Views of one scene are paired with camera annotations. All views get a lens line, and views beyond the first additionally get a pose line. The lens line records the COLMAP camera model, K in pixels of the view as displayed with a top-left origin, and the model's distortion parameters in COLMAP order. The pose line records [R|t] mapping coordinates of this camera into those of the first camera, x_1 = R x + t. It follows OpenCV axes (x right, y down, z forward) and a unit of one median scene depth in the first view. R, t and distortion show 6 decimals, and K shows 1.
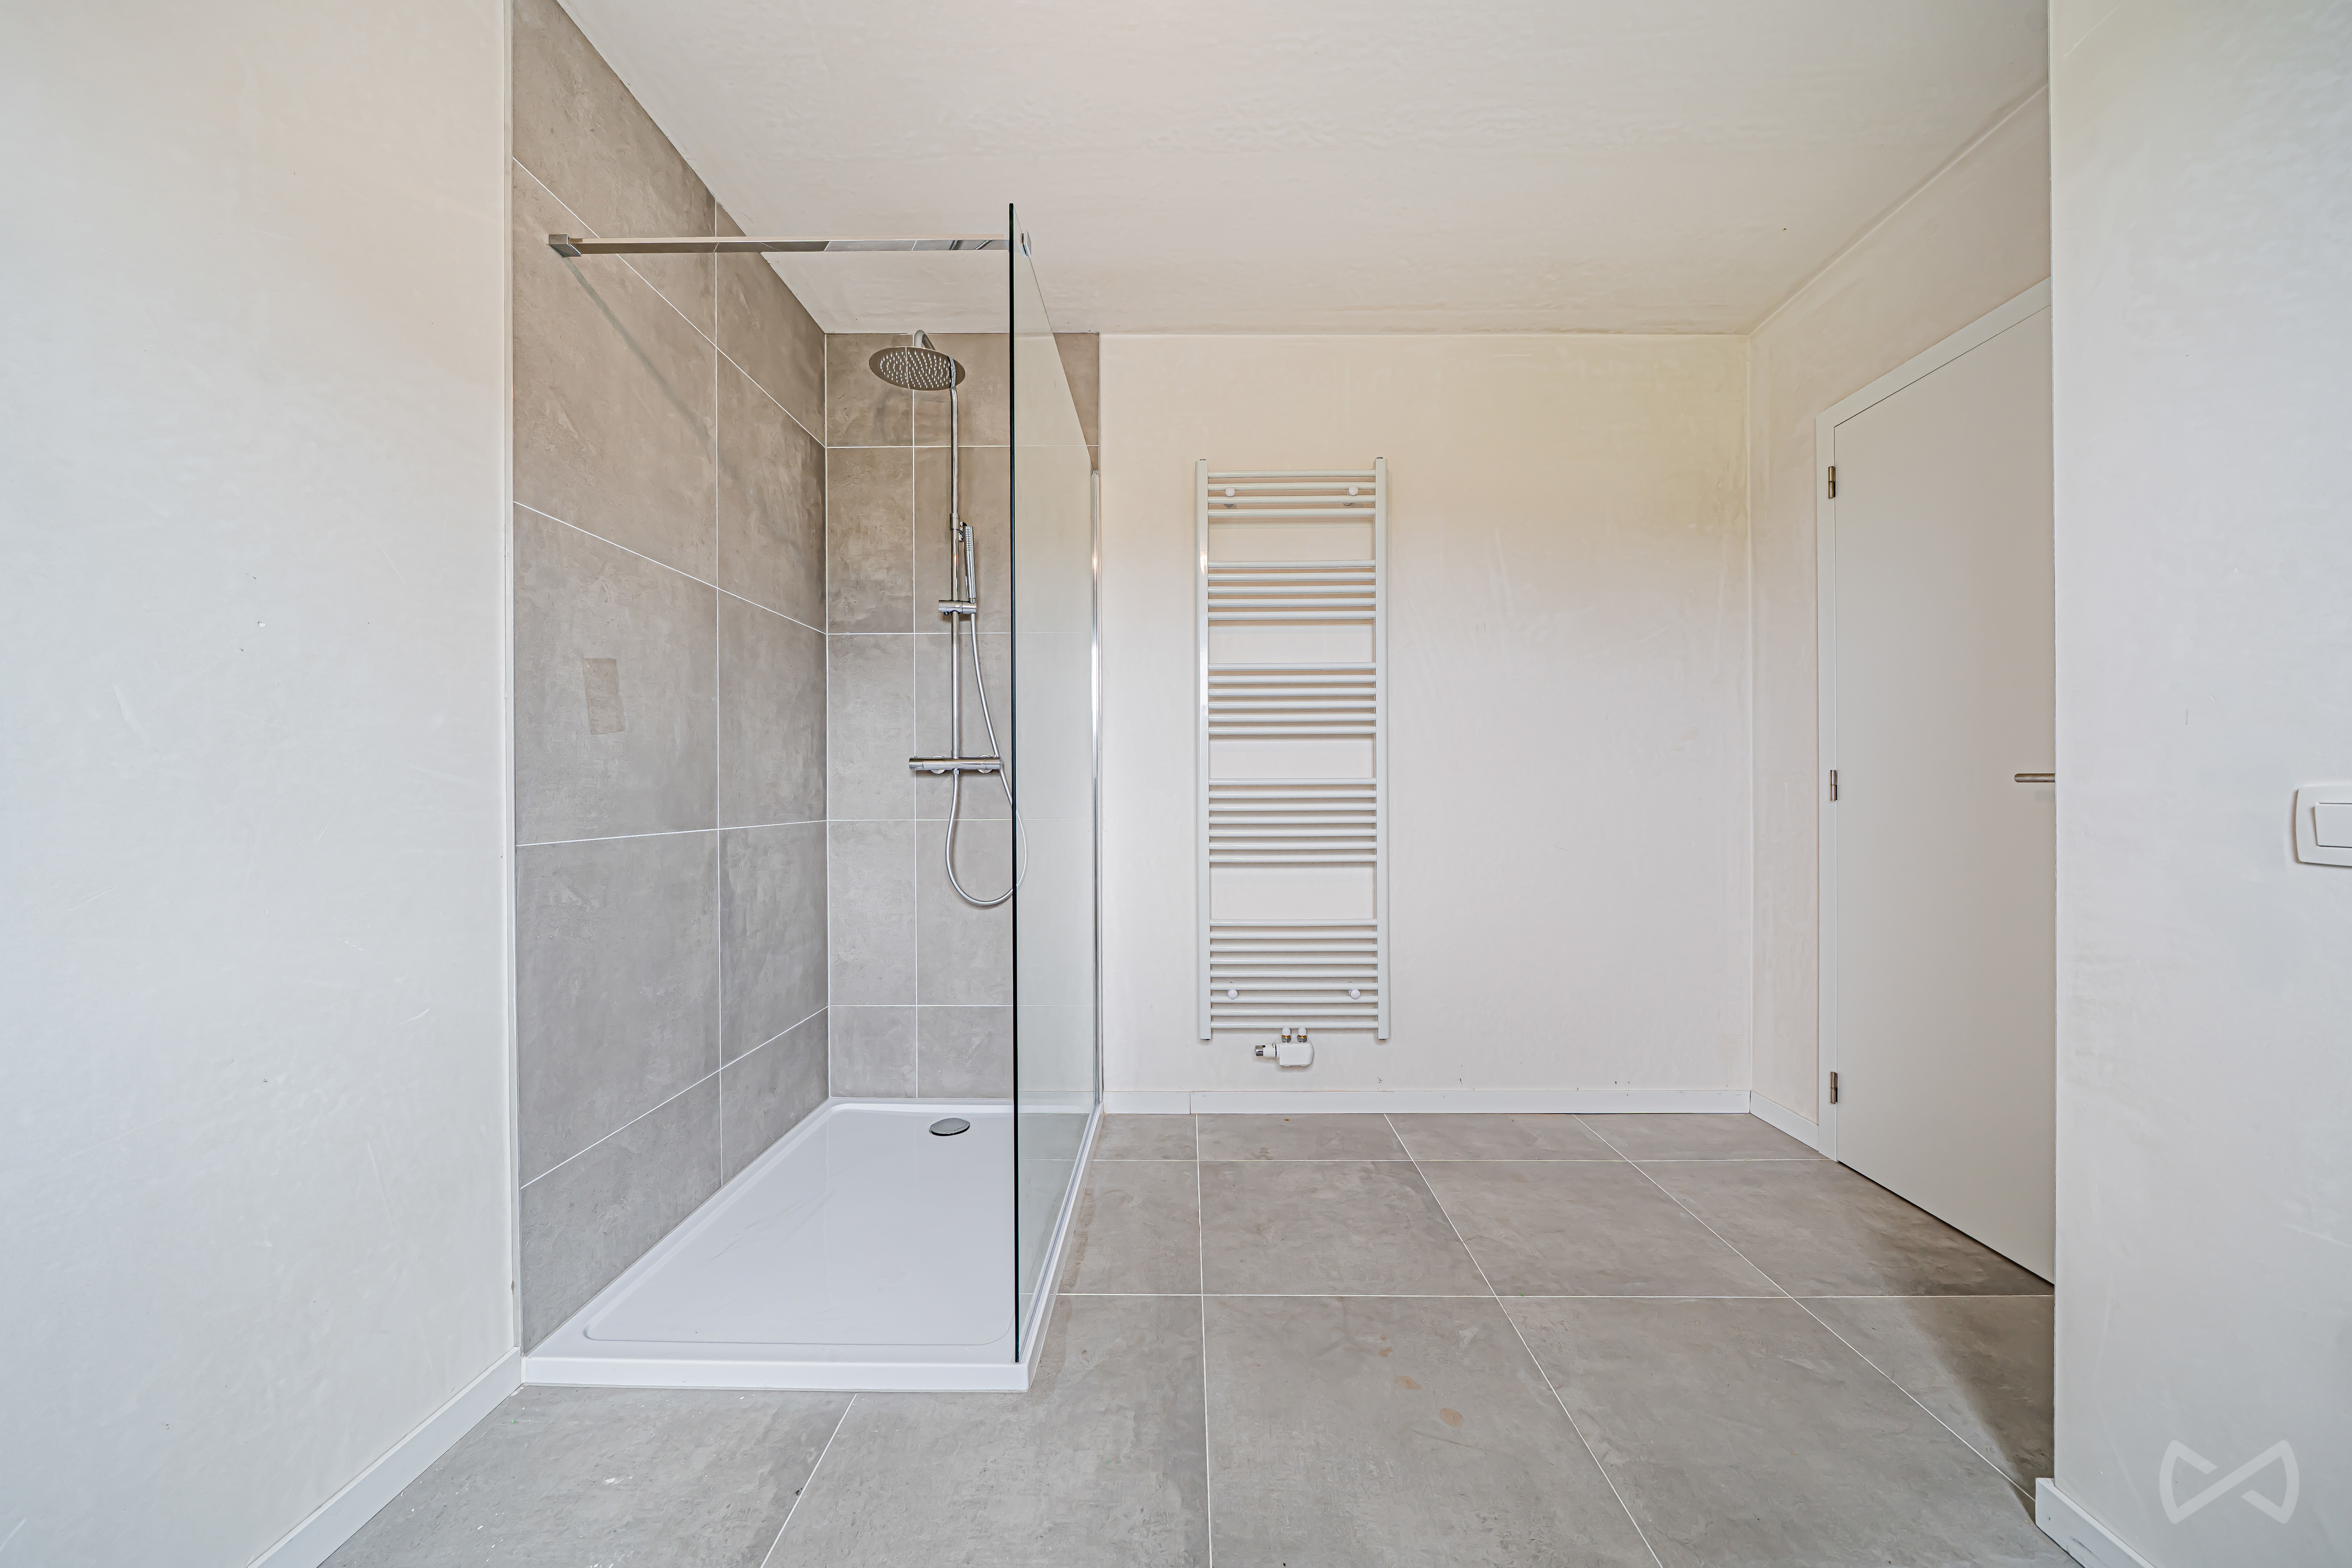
lens RADIAL K [[793.0, 0, 1175.4], [0, 793.0, 788.8], [0, 0, 1]] dist [-0.003288, 0.000020]
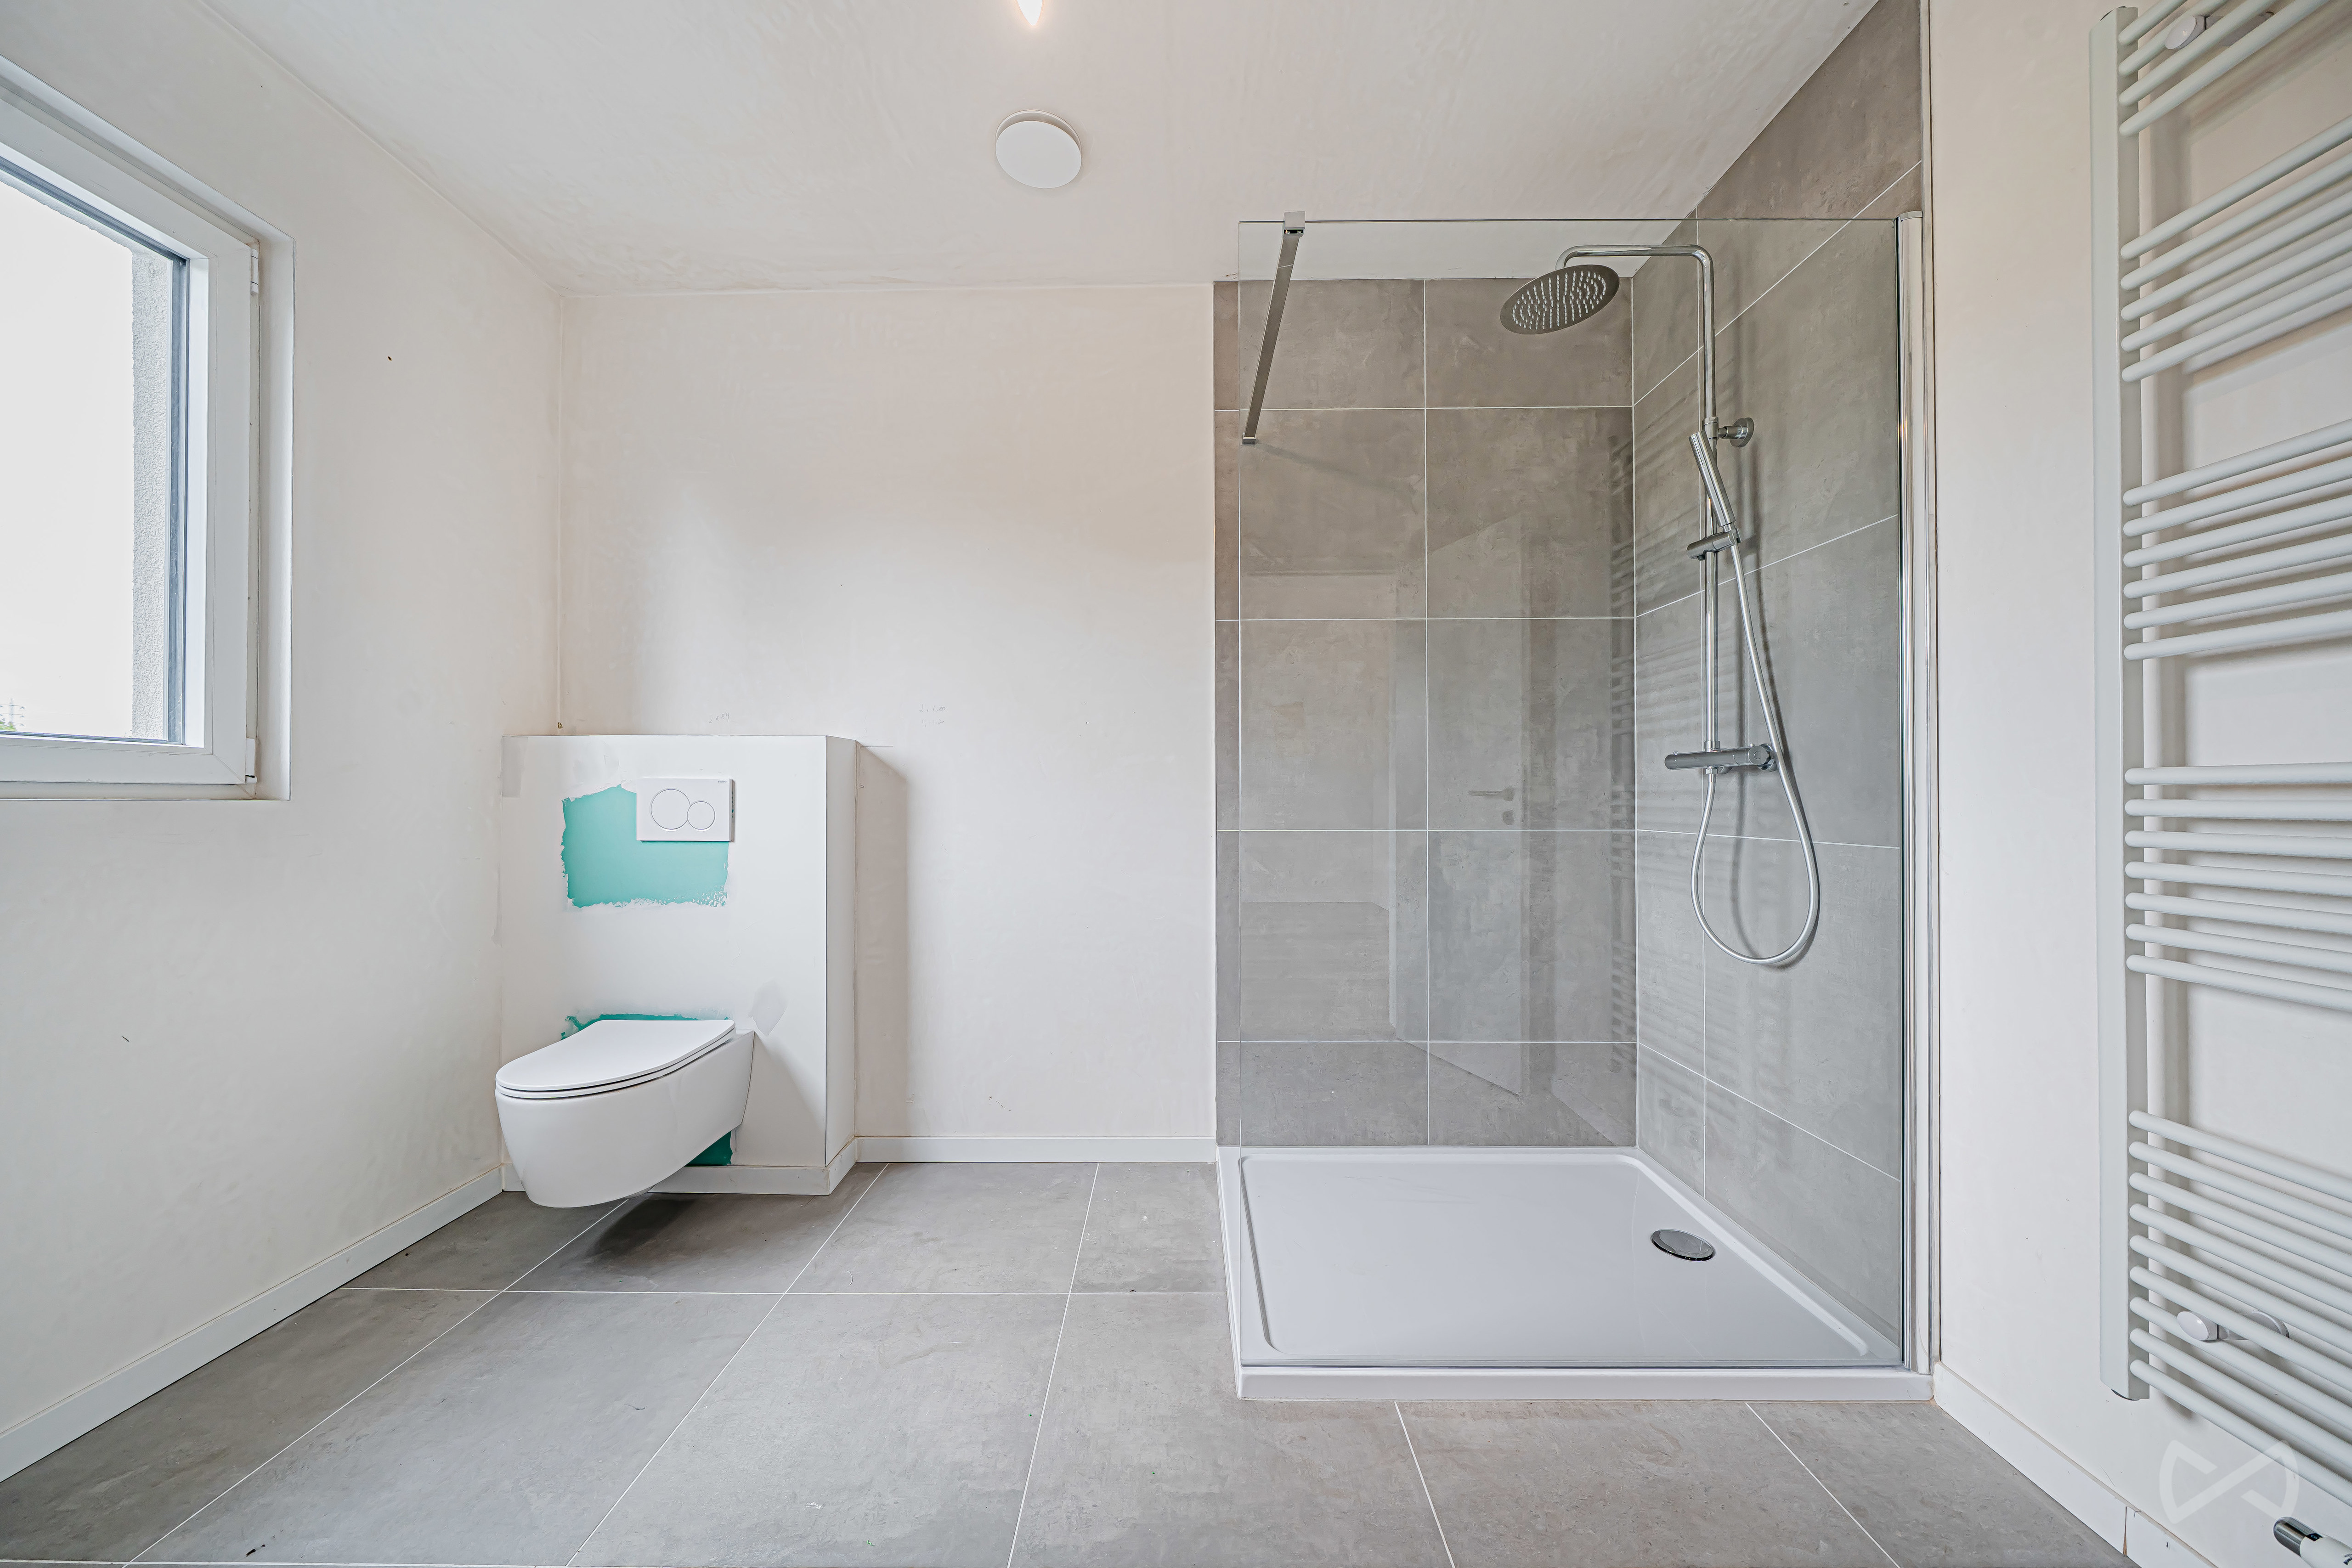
lens RADIAL K [[793.0, 0, 1175.9], [0, 793.0, 791.0], [0, 0, 1]] dist [-0.003288, 0.000020]
pose [[0.015632, -0.003583, -0.999871, 0.571357], [0.005061, 0.999981, -0.003504, -0.003490], [0.999865, -0.005006, 0.015650, 0.635341]]
